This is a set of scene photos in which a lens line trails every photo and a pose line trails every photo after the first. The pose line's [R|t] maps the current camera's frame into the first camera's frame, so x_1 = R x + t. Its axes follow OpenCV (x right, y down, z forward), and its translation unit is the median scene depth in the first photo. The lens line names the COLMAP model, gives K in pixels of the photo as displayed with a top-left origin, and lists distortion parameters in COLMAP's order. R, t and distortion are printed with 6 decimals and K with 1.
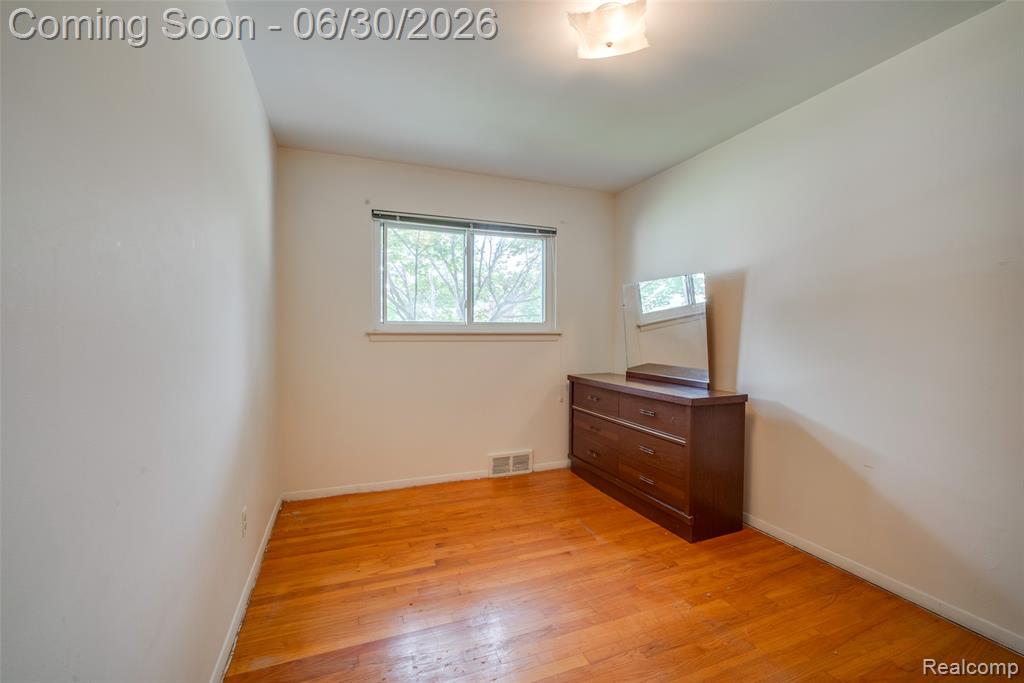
lens RADIAL K [[412.7, 0, 502.7], [0, 412.7, 337.7], [0, 0, 1]] dist [-0.001343, 0.000016]
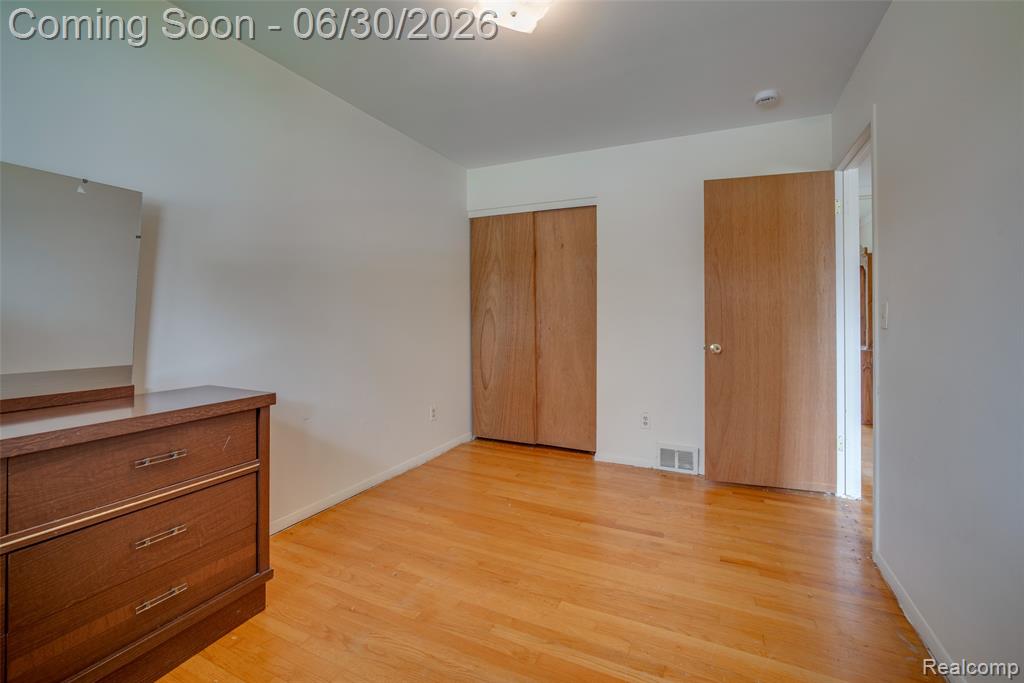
lens RADIAL K [[438.9, 0, 511.0], [0, 438.9, 332.3], [0, 0, 1]] dist [-0.013925, 0.002403]
pose [[-0.690825, -0.019044, 0.722771, -0.379710], [0.001835, 0.999604, 0.028091, 0.026907], [-0.723020, 0.020732, -0.690516, 1.363110]]
